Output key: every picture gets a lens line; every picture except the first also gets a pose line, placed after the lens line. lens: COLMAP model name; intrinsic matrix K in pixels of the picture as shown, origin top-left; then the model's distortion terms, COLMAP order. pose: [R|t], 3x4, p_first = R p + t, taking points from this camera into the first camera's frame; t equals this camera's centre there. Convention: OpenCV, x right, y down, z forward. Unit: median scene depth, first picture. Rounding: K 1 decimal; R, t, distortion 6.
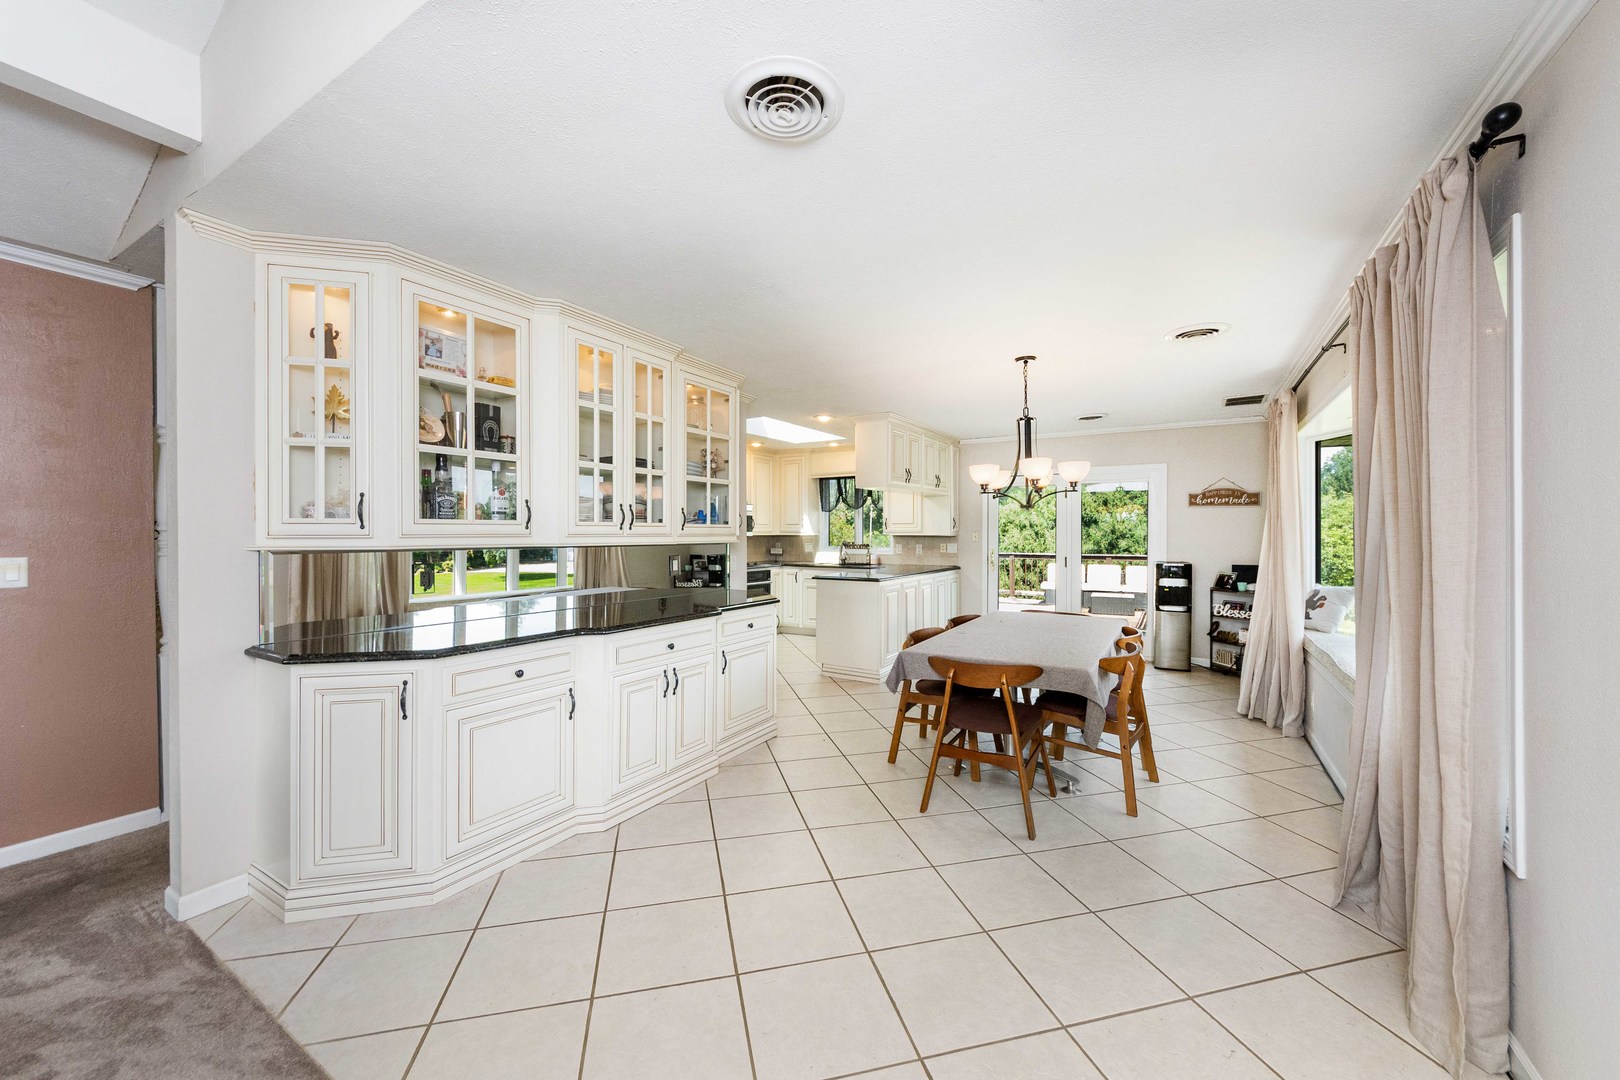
lens RADIAL K [[600.8, 0, 811.6], [0, 600.8, 537.3], [0, 0, 1]] dist [0.002095, -0.000021]
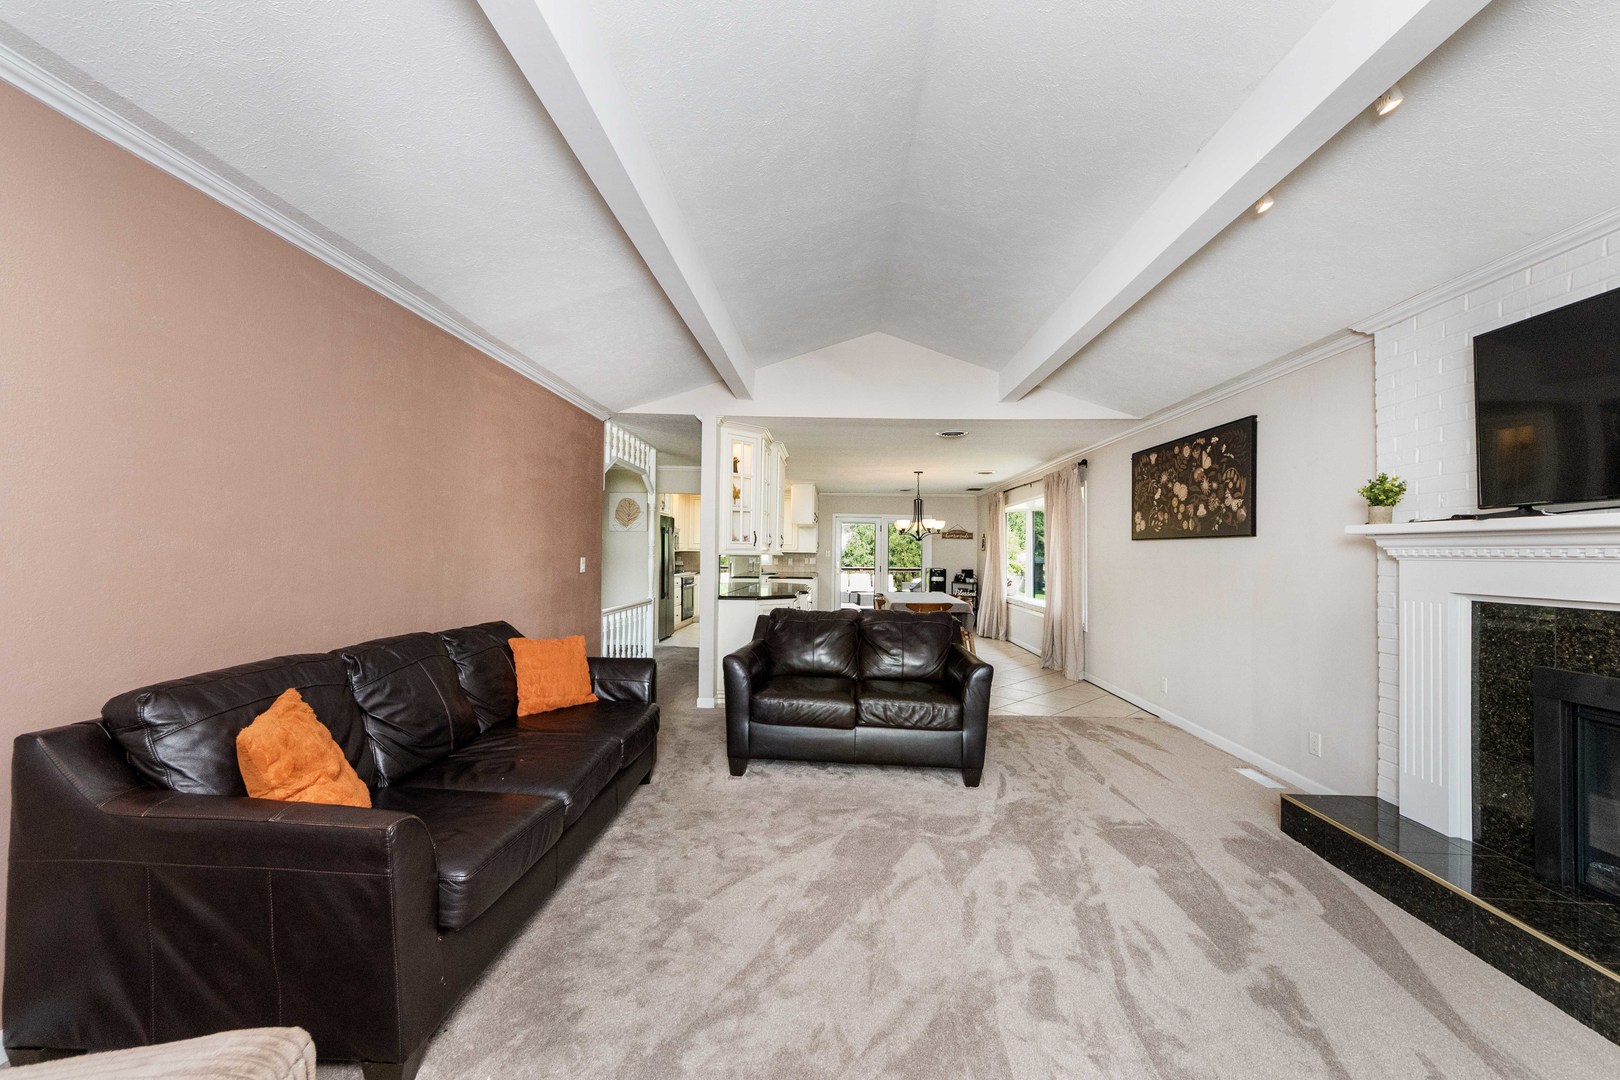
lens RADIAL K [[600.8, 0, 806.1], [0, 600.8, 544.1], [0, 0, 1]] dist [0.002095, -0.000021]
pose [[0.877428, 0.017032, 0.479406, -0.673984], [-0.007211, 0.999725, -0.022320, 0.010950], [-0.479655, 0.016127, 0.877309, -0.462655]]
